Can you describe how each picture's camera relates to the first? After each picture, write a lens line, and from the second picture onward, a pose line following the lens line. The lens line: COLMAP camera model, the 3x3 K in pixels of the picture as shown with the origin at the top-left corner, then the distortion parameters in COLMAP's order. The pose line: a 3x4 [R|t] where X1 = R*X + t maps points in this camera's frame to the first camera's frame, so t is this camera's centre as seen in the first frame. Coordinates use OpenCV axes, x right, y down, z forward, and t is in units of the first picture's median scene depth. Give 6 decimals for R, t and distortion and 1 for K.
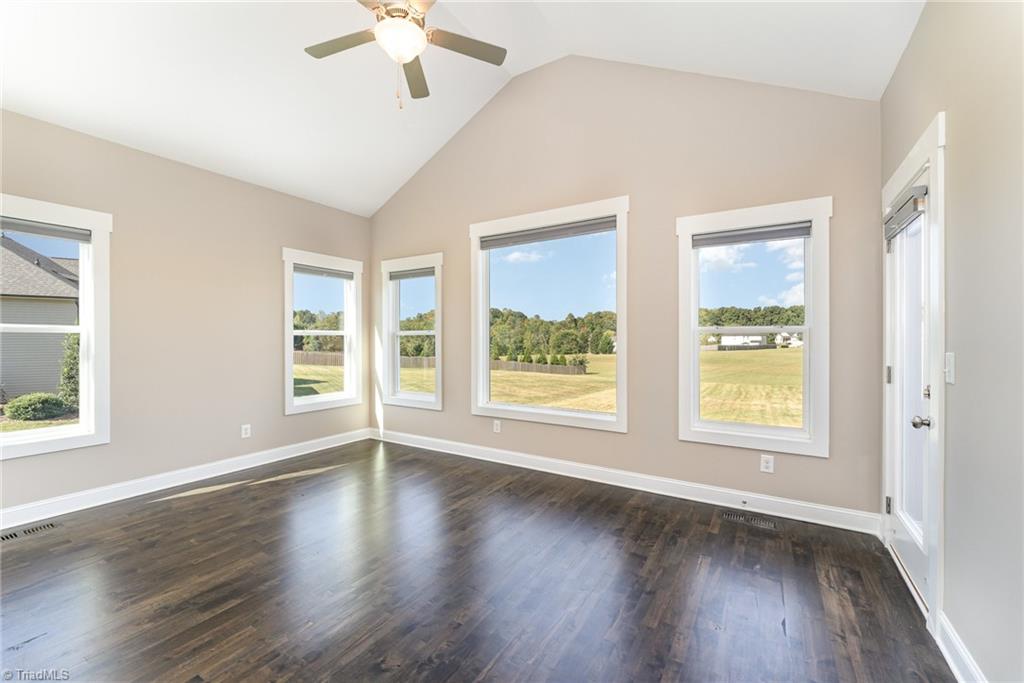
lens RADIAL K [[416.5, 0, 511.1], [0, 416.5, 340.2], [0, 0, 1]] dist [0.000112, -0.000863]
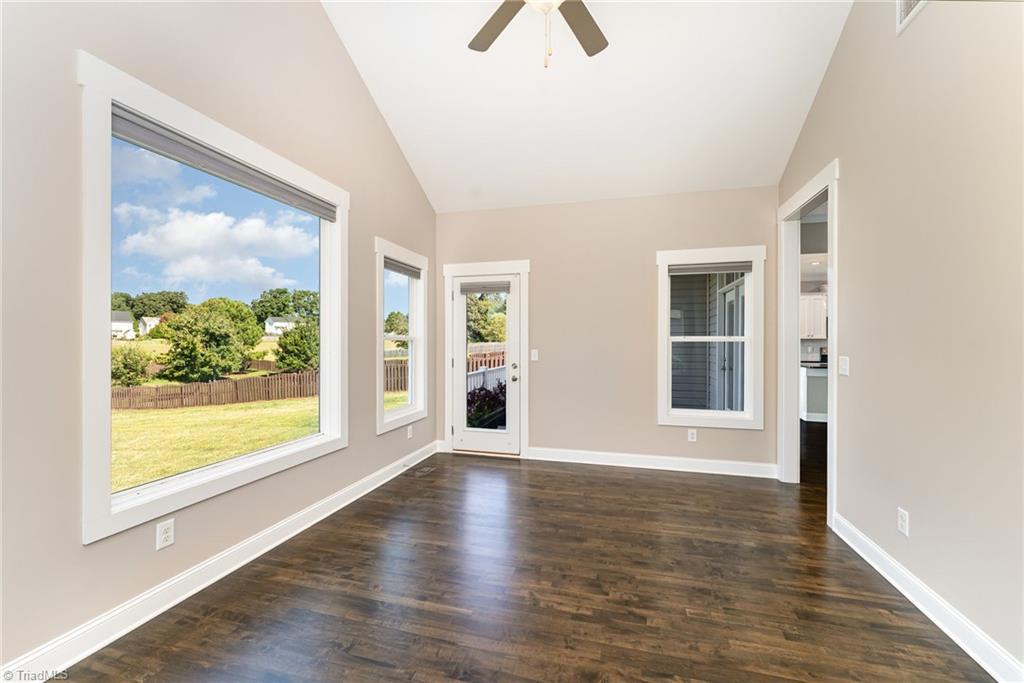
lens RADIAL K [[416.5, 0, 513.1], [0, 416.5, 341.0], [0, 0, 1]] dist [0.000112, -0.000863]
pose [[-0.302614, 0.001576, 0.953112, -0.778749], [-0.000831, 0.999998, -0.001917, -0.012563], [-0.953113, -0.001372, -0.302612, 0.993569]]
